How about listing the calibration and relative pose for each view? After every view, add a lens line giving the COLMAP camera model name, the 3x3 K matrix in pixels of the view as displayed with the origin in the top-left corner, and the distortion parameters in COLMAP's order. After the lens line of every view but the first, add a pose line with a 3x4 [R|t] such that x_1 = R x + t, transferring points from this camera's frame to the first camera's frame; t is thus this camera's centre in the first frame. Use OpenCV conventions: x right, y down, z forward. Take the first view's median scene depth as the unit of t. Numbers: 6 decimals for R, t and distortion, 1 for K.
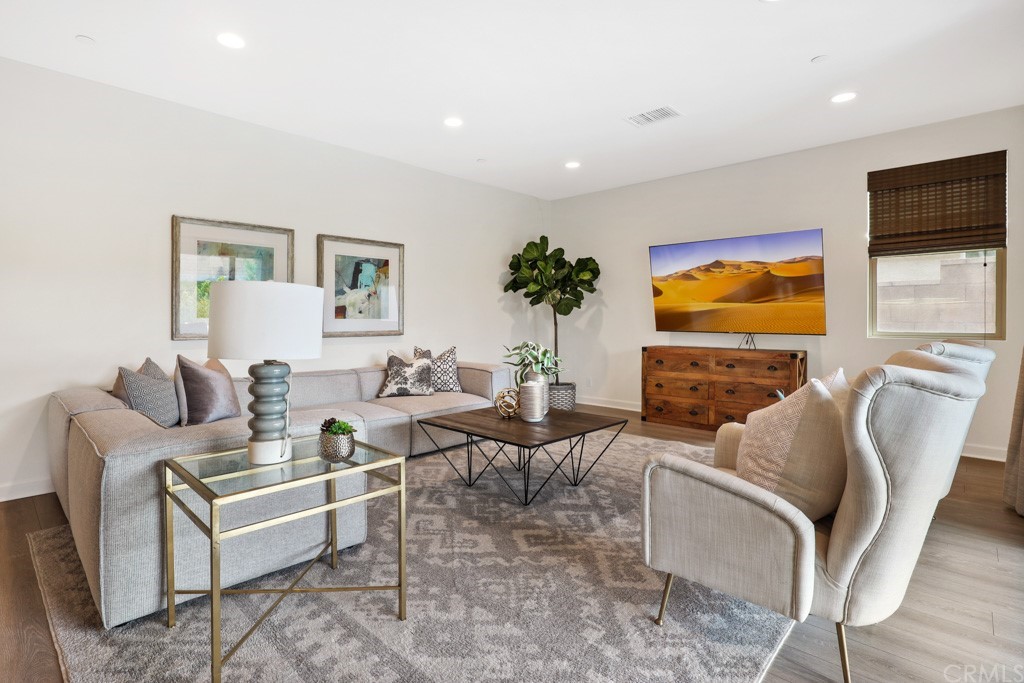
lens RADIAL K [[509.1, 0, 485.9], [0, 509.1, 318.6], [0, 0, 1]] dist [-0.012999, 0.000541]
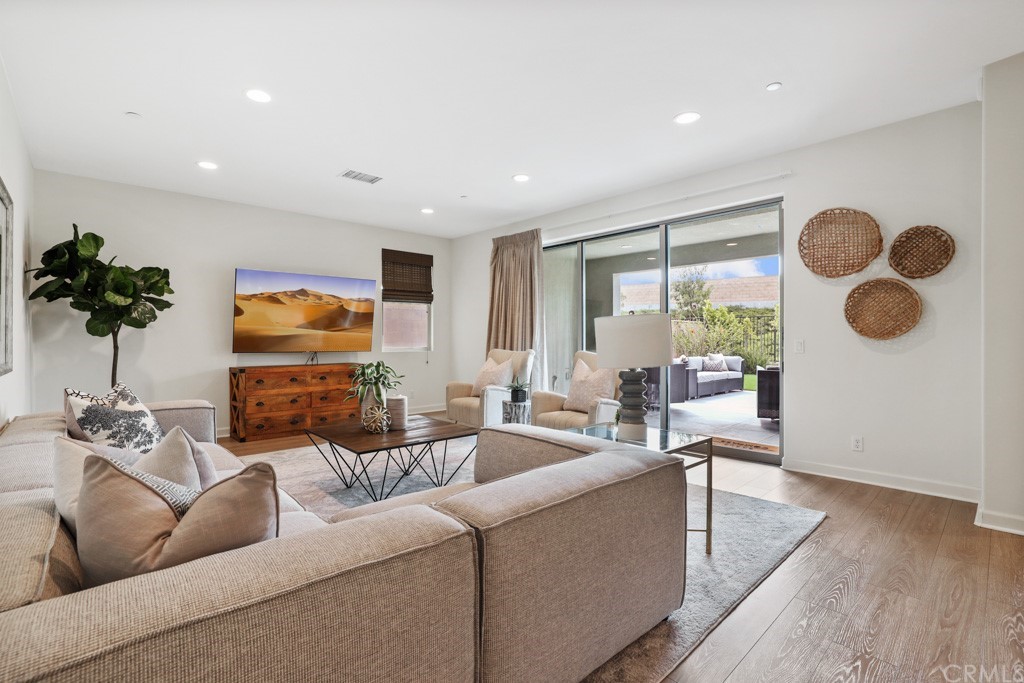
lens RADIAL K [[475.8, 0, 506.0], [0, 475.8, 337.5], [0, 0, 1]] dist [-0.028806, 0.000272]
pose [[0.053471, 0.004294, 0.998560, -0.689939], [0.005004, 0.999977, -0.004568, 0.000992], [-0.998557, 0.005241, 0.053449, 0.501524]]
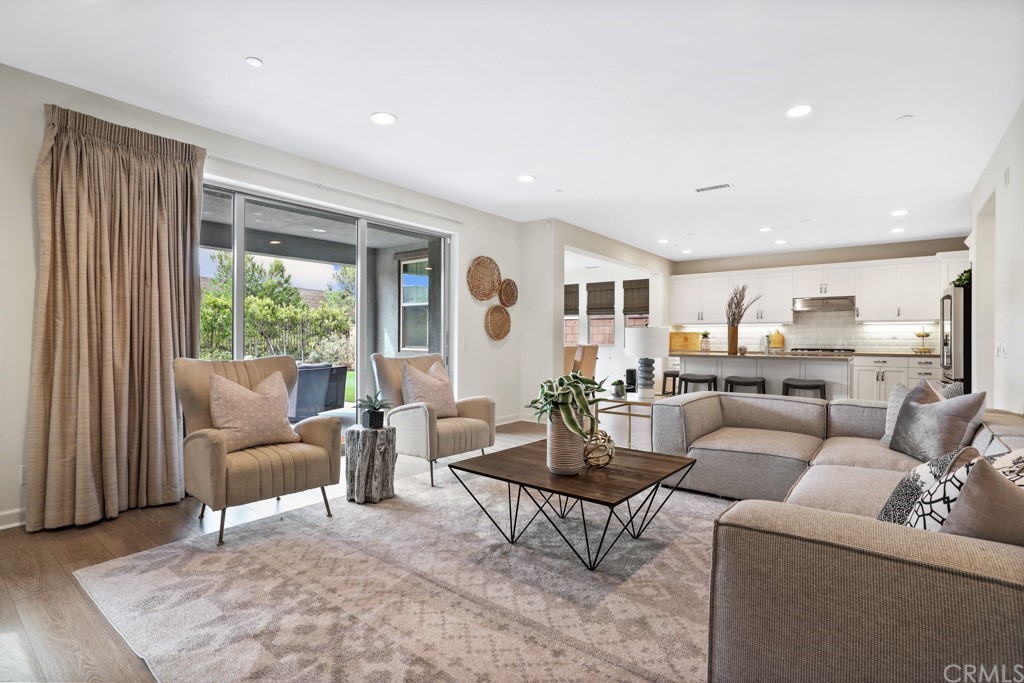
lens RADIAL K [[487.2, 0, 512.0], [0, 487.2, 341.5], [0, 0, 1]] dist [-0.042378, 0.023106]
pose [[-0.994681, -0.002128, -0.102978, 0.181810], [-0.002946, 0.999965, 0.007788, -0.002435], [0.102957, 0.008050, -0.994653, 1.283333]]
